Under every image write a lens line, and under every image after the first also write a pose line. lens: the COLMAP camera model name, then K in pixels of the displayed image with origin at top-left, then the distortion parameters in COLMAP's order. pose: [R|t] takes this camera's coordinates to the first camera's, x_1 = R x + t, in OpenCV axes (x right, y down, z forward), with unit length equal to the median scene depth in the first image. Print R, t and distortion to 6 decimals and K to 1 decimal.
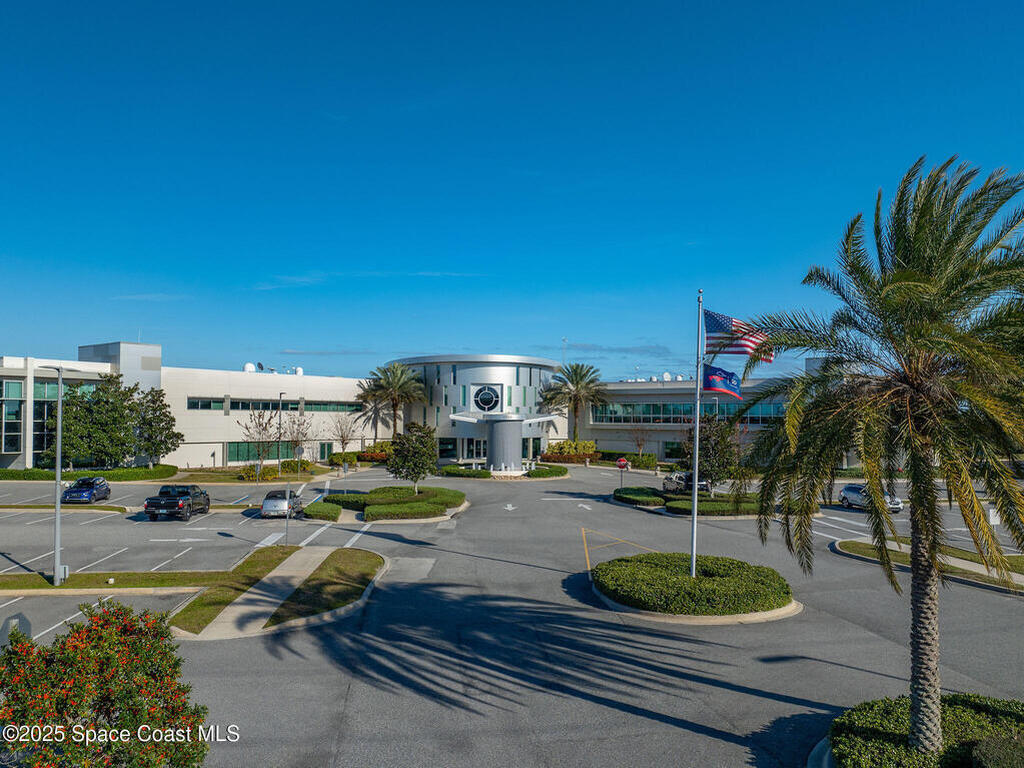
lens RADIAL K [[737.6, 0, 517.9], [0, 737.6, 411.0], [0, 0, 1]] dist [-0.040349, -0.000369]
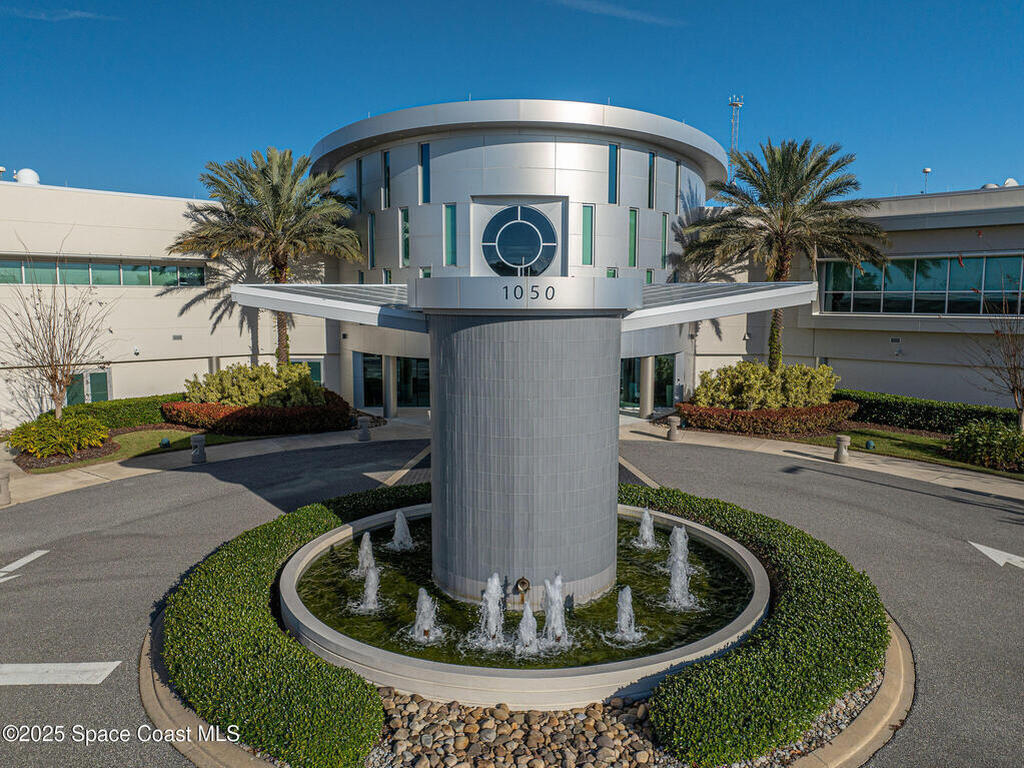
lens RADIAL K [[726.0, 0, 514.2], [0, 726.0, 384.9], [0, 0, 1]] dist [-0.023913, -0.002469]
pose [[0.988795, 0.012438, -0.148759, 0.005334], [0.006152, 0.992281, 0.123855, 0.006684], [0.149152, -0.123382, 0.981086, 0.663946]]
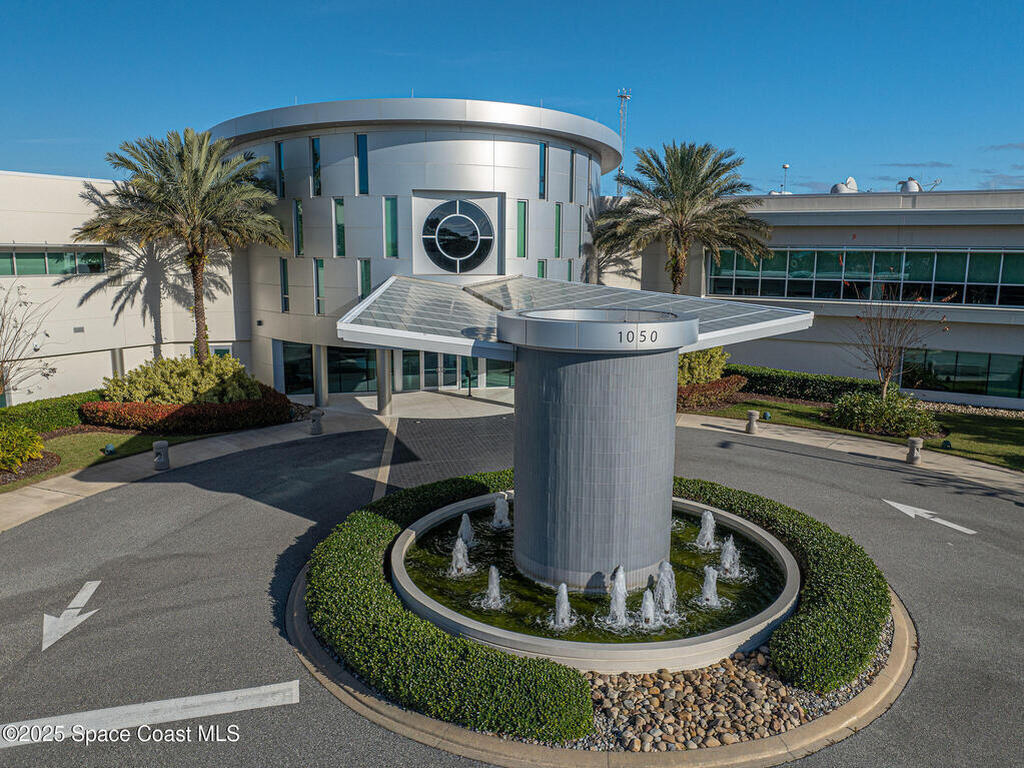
lens RADIAL K [[742.1, 0, 512.0], [0, 742.1, 384.0], [0, 0, 1]] dist [-0.029400, -0.002167]
pose [[0.994944, -0.017466, 0.098905, -0.052821], [-0.001059, 0.982885, 0.184218, -0.012387], [-0.100430, -0.183391, 0.977896, 0.638269]]
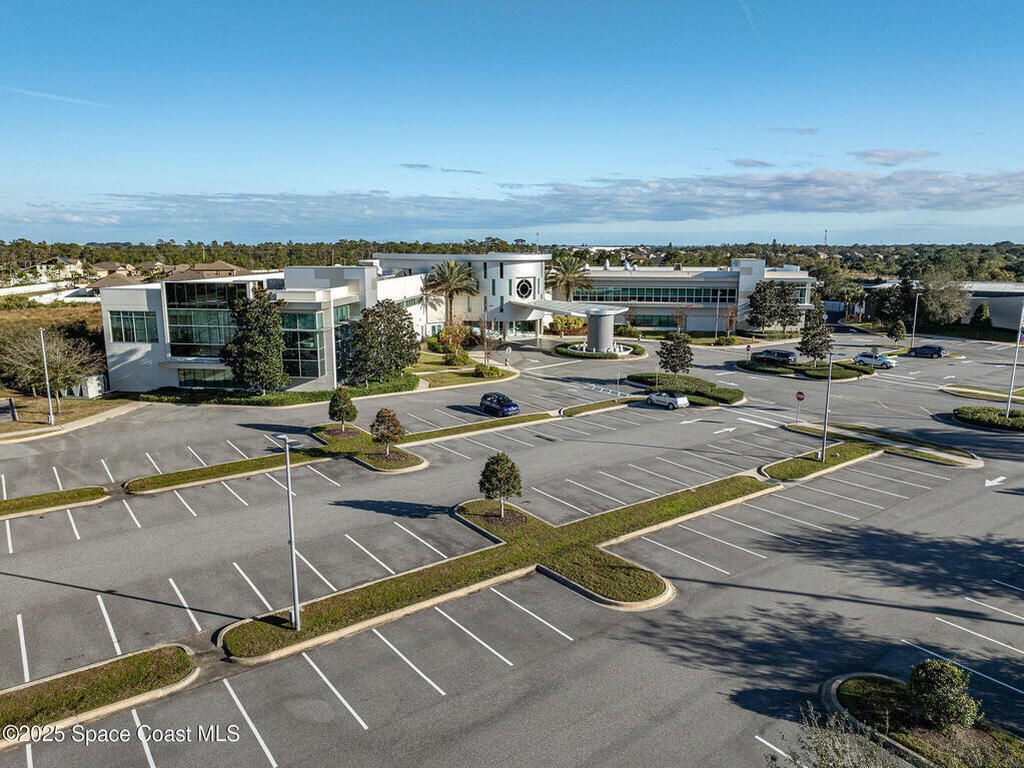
lens RADIAL K [[711.7, 0, 516.4], [0, 711.7, 381.2], [0, 0, 1]] dist [-0.006584, 0.001765]
pose [[0.871081, -0.097604, 0.481343, -0.654733], [-0.000234, 0.979972, 0.199135, -0.104289], [-0.491139, -0.173575, 0.853612, -0.062916]]
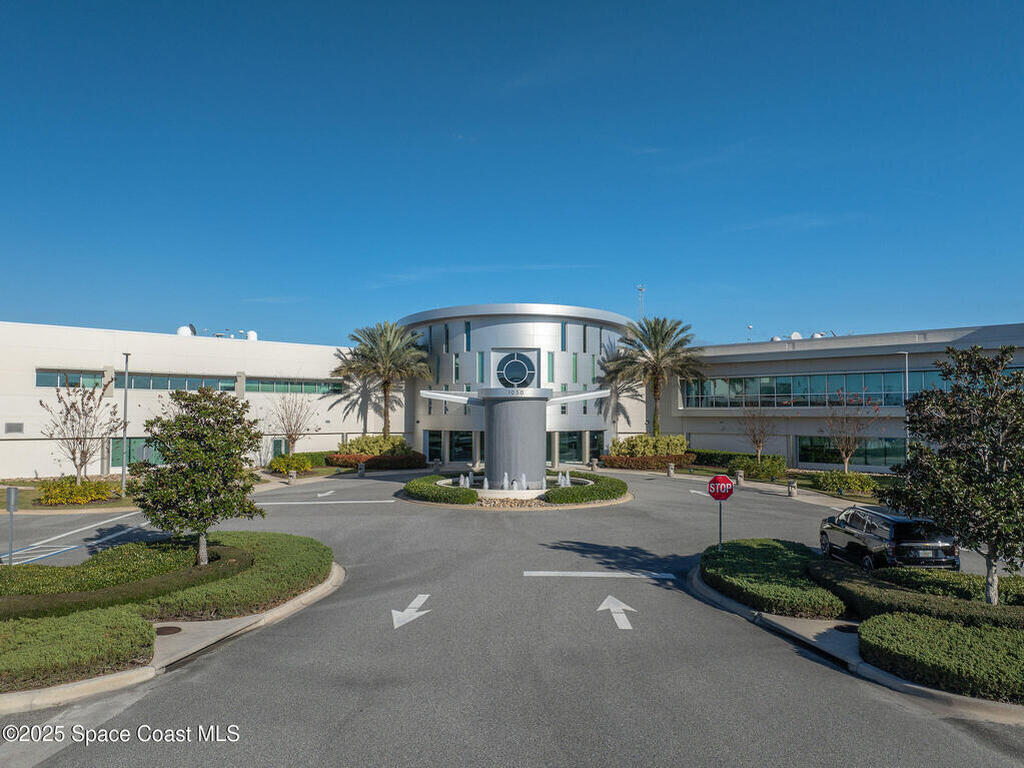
lens RADIAL K [[726.0, 0, 514.2], [0, 726.0, 384.9], [0, 0, 1]] dist [-0.023913, -0.002469]
pose [[0.988235, -0.012394, -0.152440, 0.054930], [0.007783, 0.999495, -0.030808, 0.015321], [0.152745, 0.029259, 0.987832, 0.356286]]
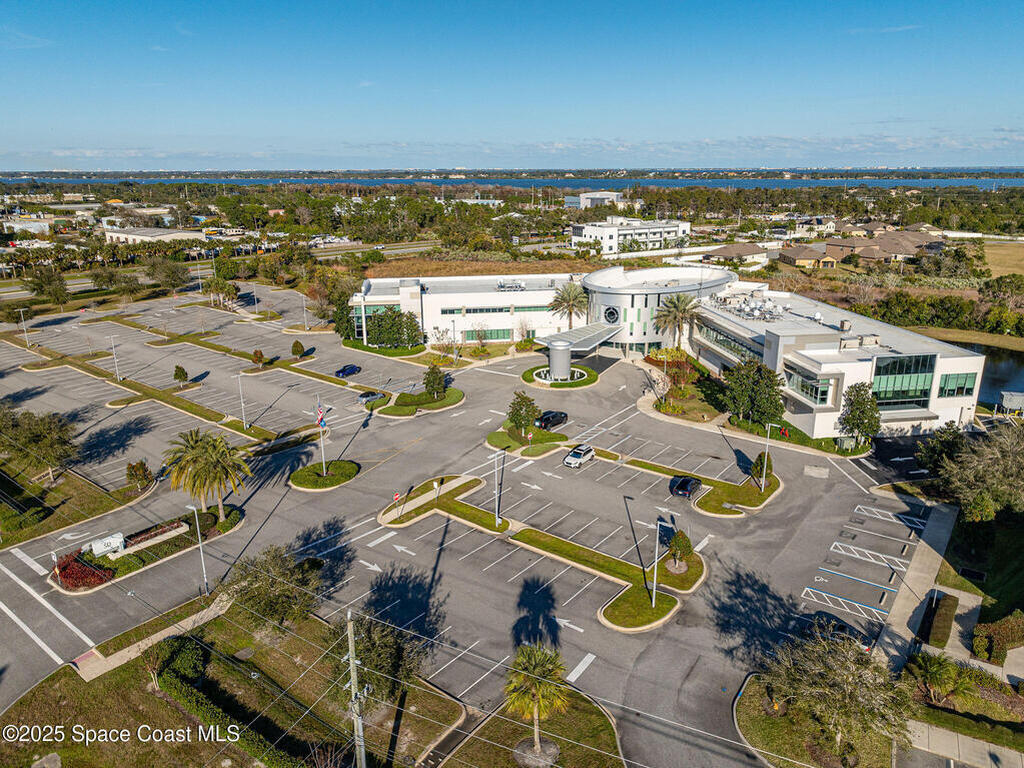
lens RADIAL K [[711.7, 0, 516.4], [0, 711.7, 381.2], [0, 0, 1]] dist [-0.006584, 0.001765]
pose [[0.700949, 0.191893, -0.686911, 0.835708], [0.018829, 0.957810, 0.286783, -0.304228], [0.712962, -0.213954, 0.667764, -0.128292]]
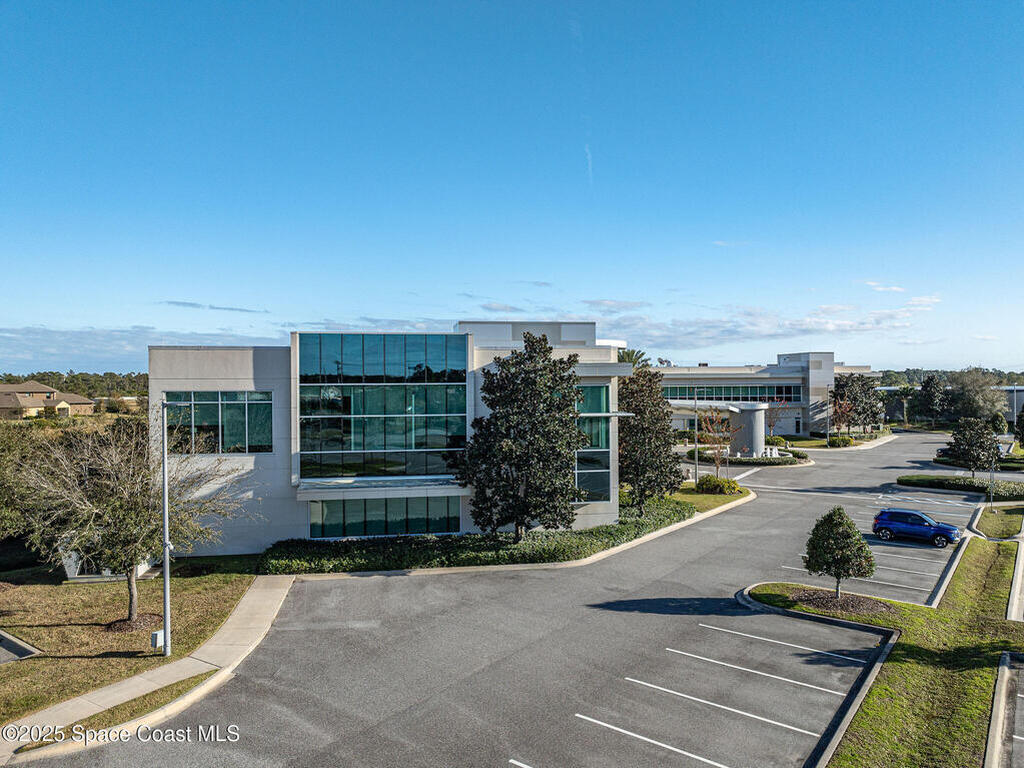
lens RADIAL K [[711.7, 0, 516.4], [0, 711.7, 381.2], [0, 0, 1]] dist [-0.006584, 0.001765]
pose [[0.698031, -0.015000, 0.715910, -0.802507], [0.007163, 0.999877, 0.013966, -0.035752], [-0.716032, -0.004621, 0.698053, 0.421037]]
